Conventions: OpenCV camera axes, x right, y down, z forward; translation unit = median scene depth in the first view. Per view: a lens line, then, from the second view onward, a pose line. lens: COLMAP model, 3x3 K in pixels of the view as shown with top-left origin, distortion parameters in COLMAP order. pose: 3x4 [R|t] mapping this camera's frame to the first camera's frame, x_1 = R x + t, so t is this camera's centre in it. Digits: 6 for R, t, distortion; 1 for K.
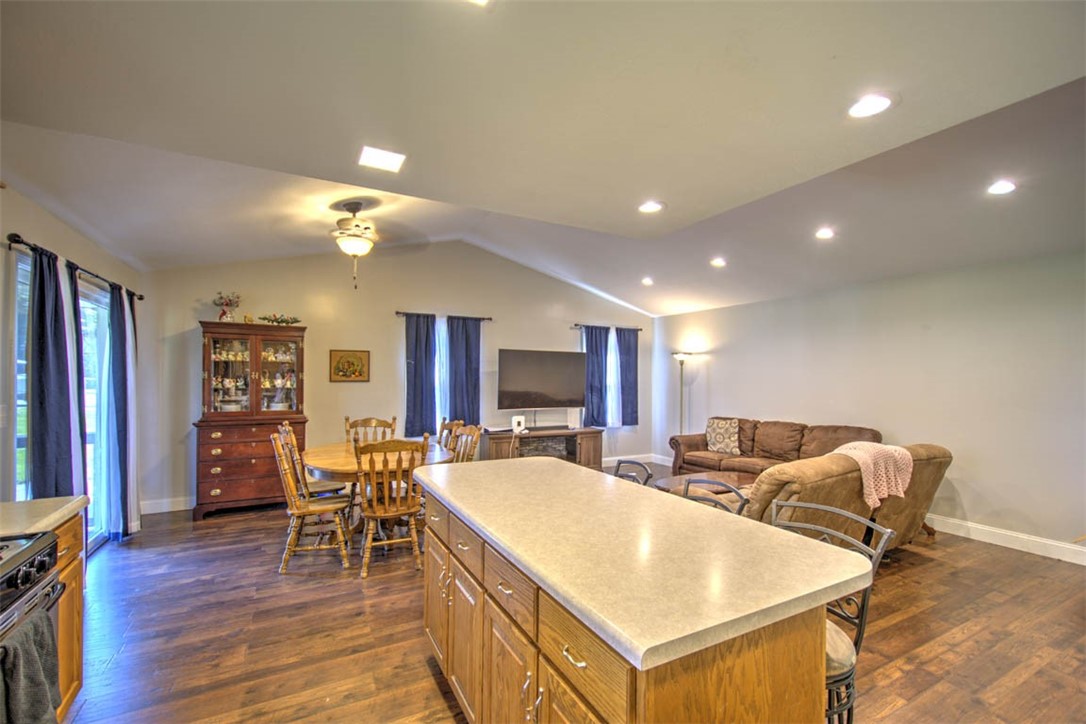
lens RADIAL K [[468.6, 0, 546.0], [0, 468.6, 379.8], [0, 0, 1]] dist [0.007333, -0.003802]
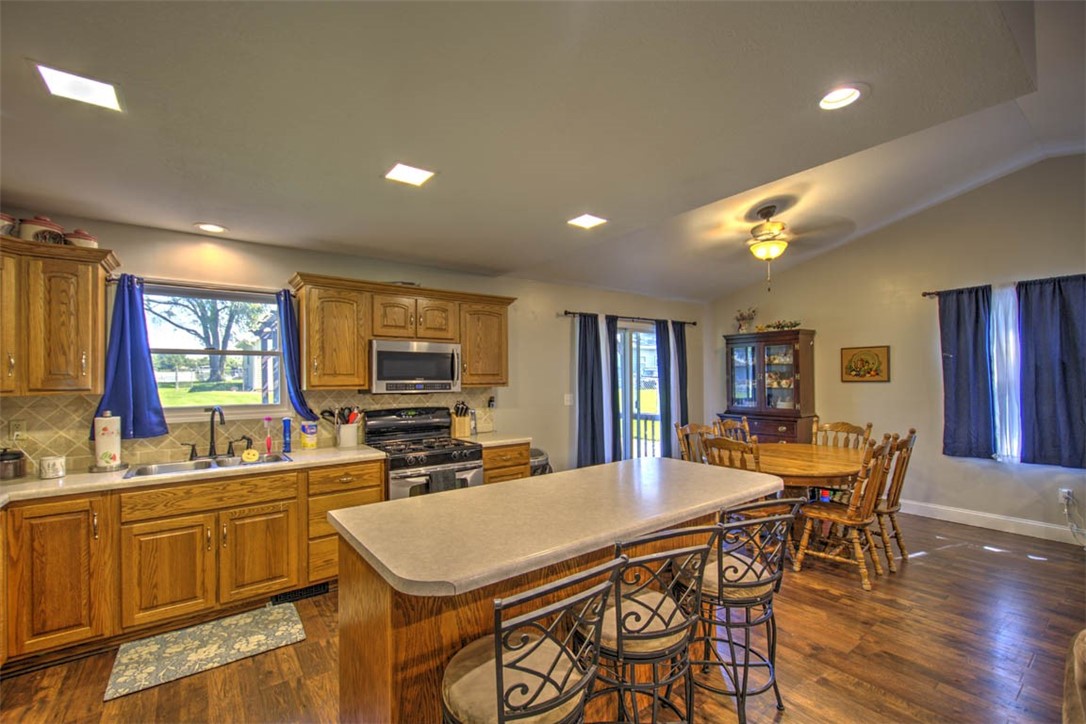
lens RADIAL K [[468.6, 0, 539.3], [0, 468.6, 370.1], [0, 0, 1]] dist [0.007333, -0.003802]
pose [[0.148121, -0.025143, -0.988650, 0.352339], [0.005473, 0.999682, -0.024603, 0.000022], [0.988954, -0.001767, 0.148212, 0.236486]]
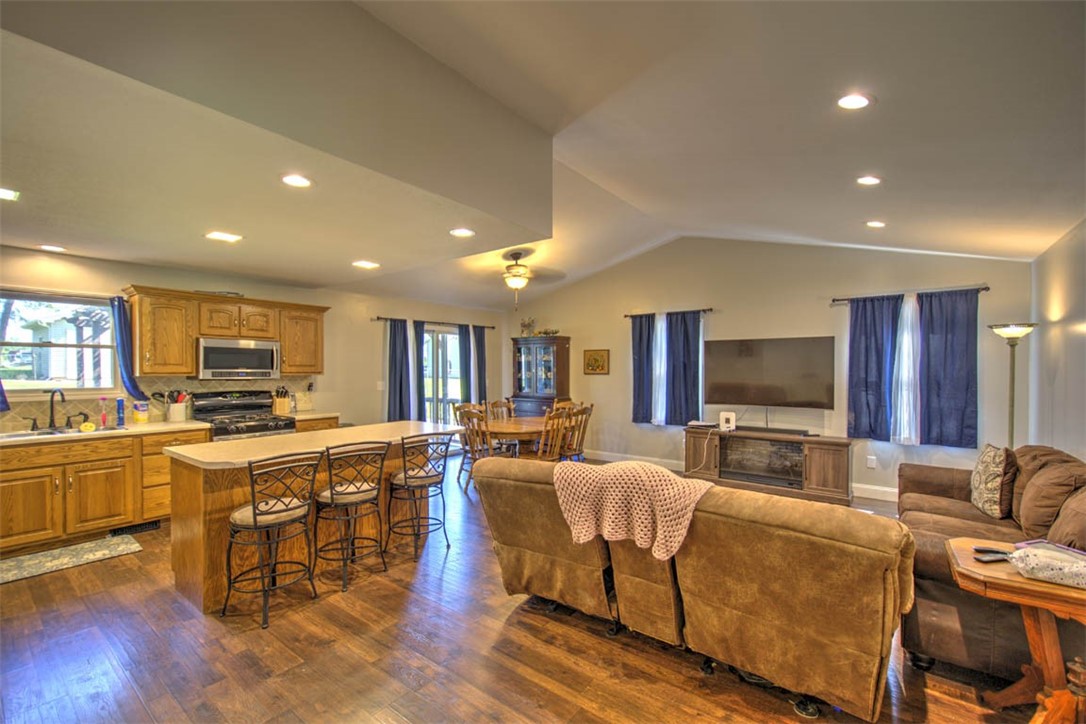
lens RADIAL K [[468.6, 0, 541.0], [0, 468.6, 371.9], [0, 0, 1]] dist [0.007333, -0.003802]
pose [[0.407394, 0.000061, -0.913253, 0.660336], [-0.003627, 0.999992, -0.001552, 0.000647], [0.913245, 0.003944, 0.407391, 0.311737]]
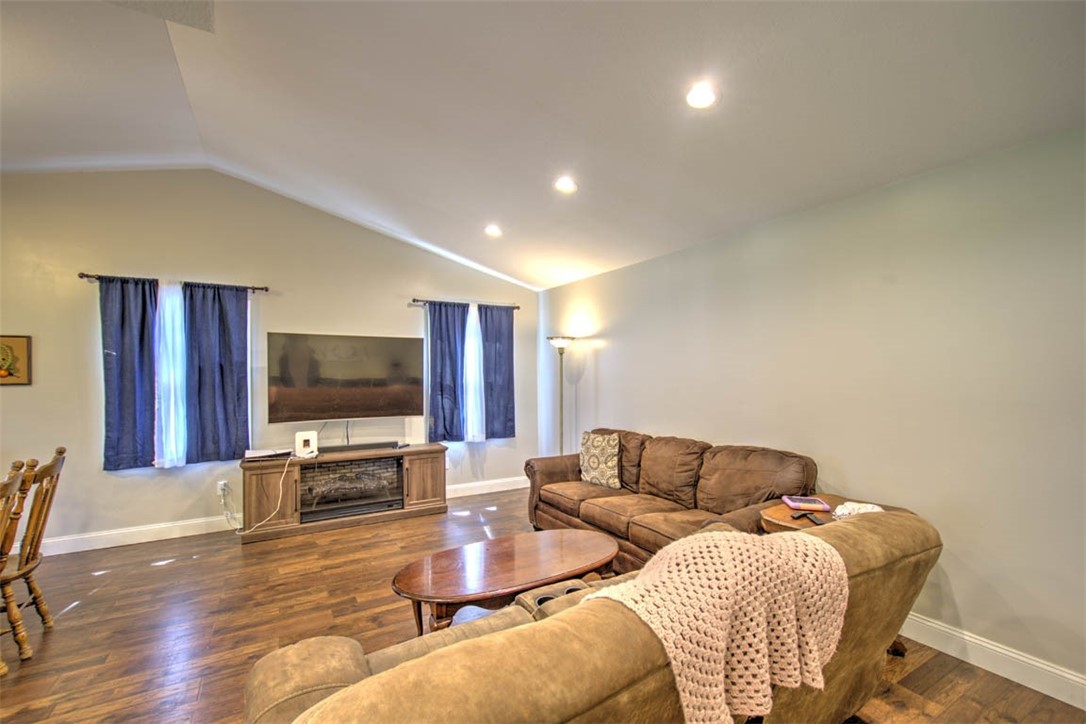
lens RADIAL K [[468.6, 0, 543.0], [0, 468.6, 382.0], [0, 0, 1]] dist [0.007333, -0.003802]
pose [[0.999365, -0.011878, 0.033605, 0.274972], [0.011423, 0.999841, 0.013703, -0.000454], [-0.033763, -0.013310, 0.999341, 0.331129]]
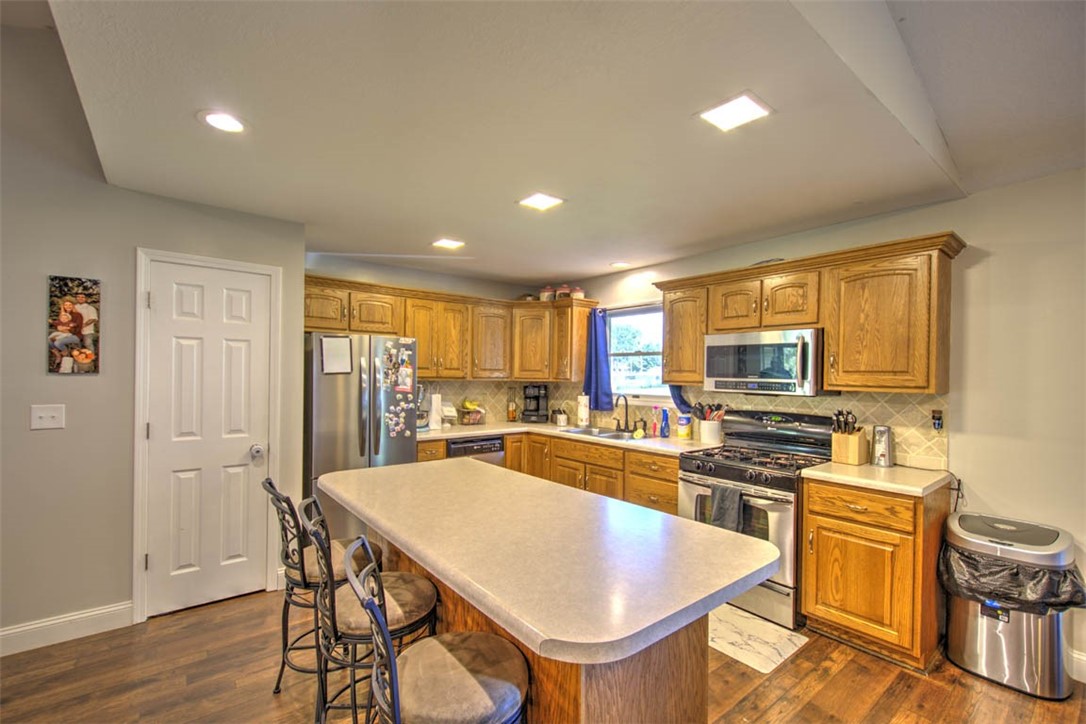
lens RADIAL K [[468.6, 0, 546.4], [0, 468.6, 377.4], [0, 0, 1]] dist [0.007333, -0.003802]
pose [[-0.981910, -0.019727, -0.188318, 0.036426], [-0.021761, 0.999725, 0.008737, -0.003197], [0.188093, 0.012677, -0.982069, 0.633274]]
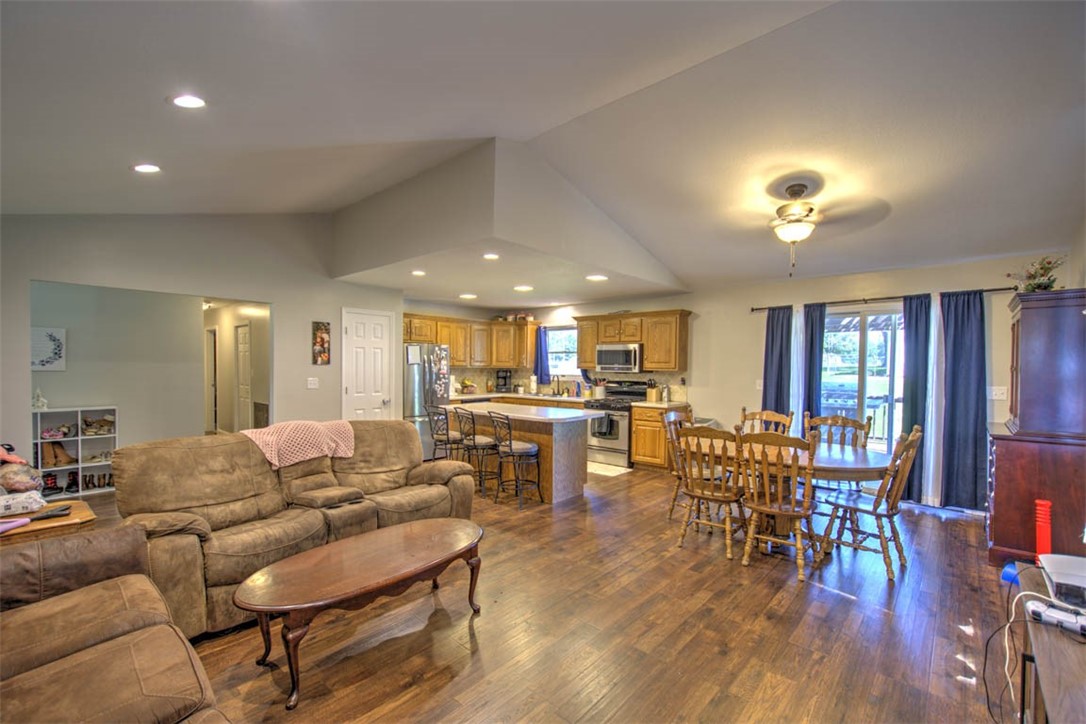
lens RADIAL K [[468.6, 0, 543.1], [0, 468.6, 371.0], [0, 0, 1]] dist [0.007333, -0.003802]
pose [[-0.940839, -0.011895, -0.338644, 0.263213], [-0.017971, 0.999729, 0.014812, -0.002605], [0.338376, 0.020021, -0.940798, 1.169344]]
